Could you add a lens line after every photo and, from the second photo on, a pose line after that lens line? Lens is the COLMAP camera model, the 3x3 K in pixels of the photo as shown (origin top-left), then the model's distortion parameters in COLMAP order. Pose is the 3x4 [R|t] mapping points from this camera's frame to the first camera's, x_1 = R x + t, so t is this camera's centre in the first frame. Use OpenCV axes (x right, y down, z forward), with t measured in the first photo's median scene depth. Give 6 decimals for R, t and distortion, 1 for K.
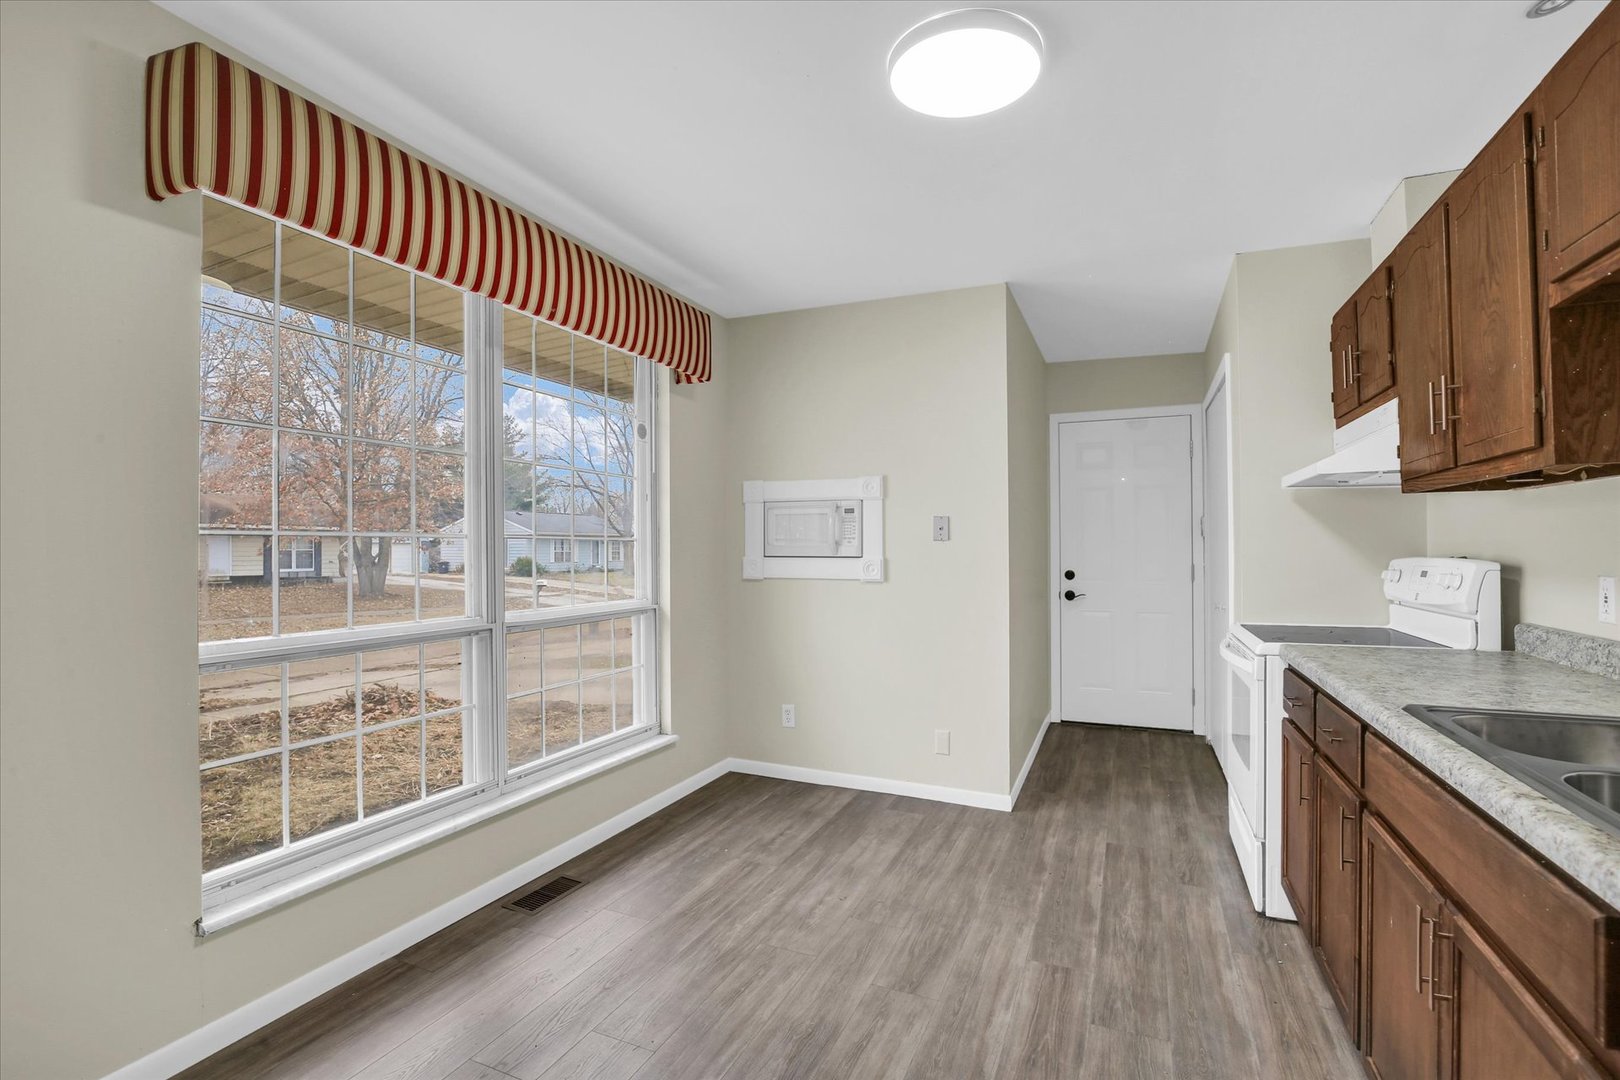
lens RADIAL K [[756.1, 0, 804.9], [0, 756.1, 538.2], [0, 0, 1]] dist [-0.025843, 0.000007]
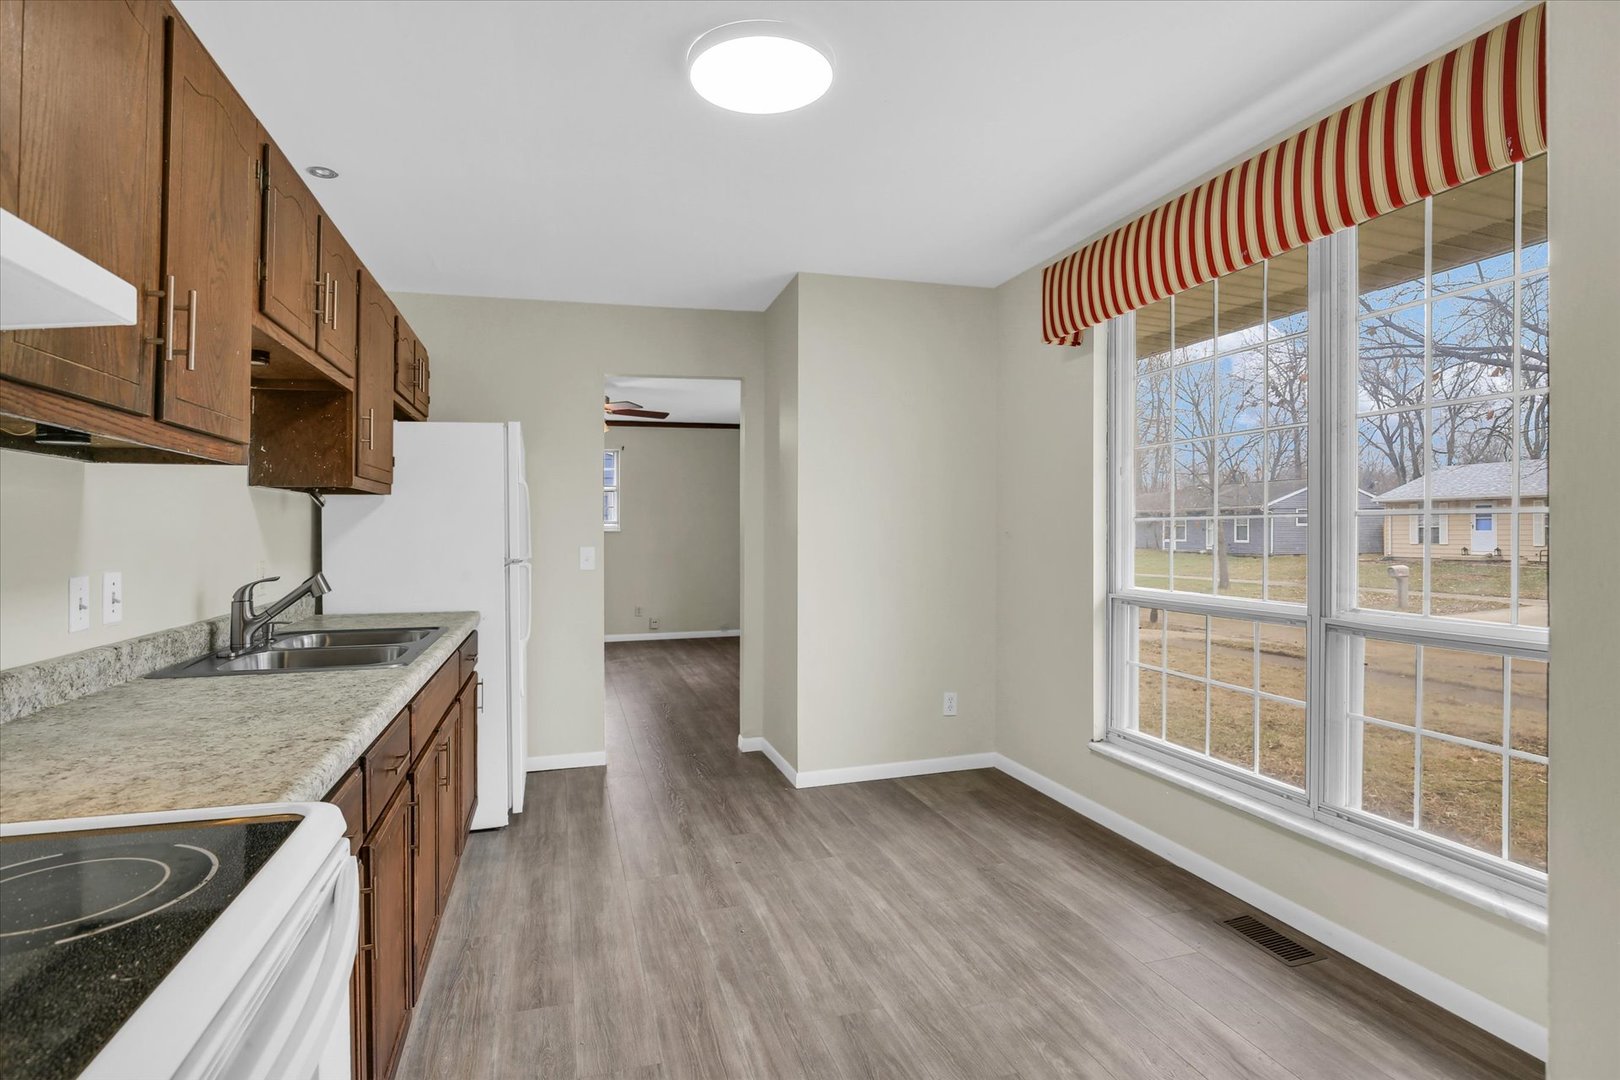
lens RADIAL K [[810.9, 0, 778.7], [0, 810.9, 533.3], [0, 0, 1]] dist [-0.000396, 0.000024]
pose [[-0.780838, 0.010577, -0.624644, 0.667668], [0.019956, 0.999769, -0.008017, 0.017265], [0.624414, -0.018726, -0.780869, 1.420084]]
